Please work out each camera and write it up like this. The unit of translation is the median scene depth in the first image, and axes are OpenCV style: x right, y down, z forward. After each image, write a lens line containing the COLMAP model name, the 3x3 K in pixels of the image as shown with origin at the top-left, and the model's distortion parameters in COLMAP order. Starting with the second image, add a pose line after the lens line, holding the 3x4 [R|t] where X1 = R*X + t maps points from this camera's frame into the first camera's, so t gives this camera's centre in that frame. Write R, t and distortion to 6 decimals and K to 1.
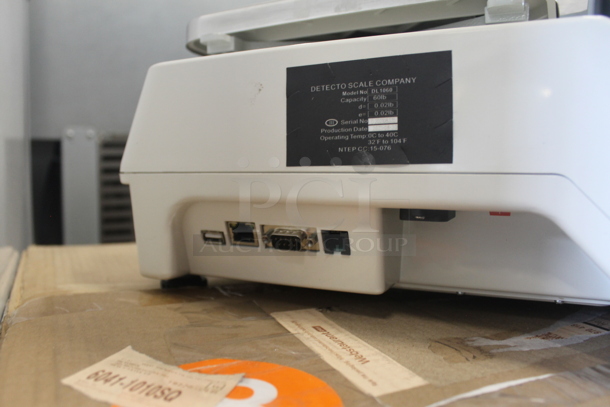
lens RADIAL K [[508.1, 0, 305.0], [0, 508.1, 203.5], [0, 0, 1]] dist [-0.166041, 0.120855]
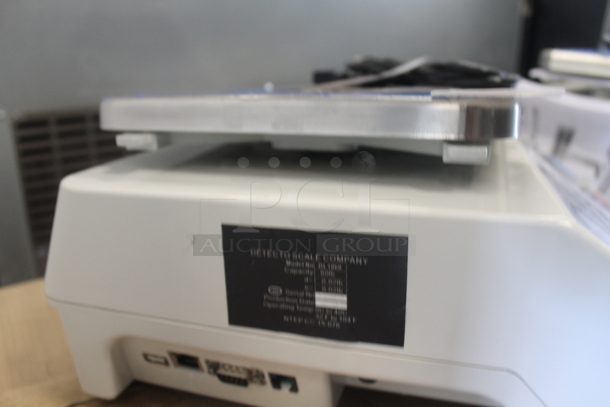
lens RADIAL K [[508.1, 0, 305.0], [0, 508.1, 203.5], [0, 0, 1]] dist [-0.166041, 0.120855]
pose [[0.991557, -0.051026, 0.119208, 0.004699], [0.024541, 0.976554, 0.213870, -0.524673], [-0.127326, -0.209139, 0.969561, 0.137360]]
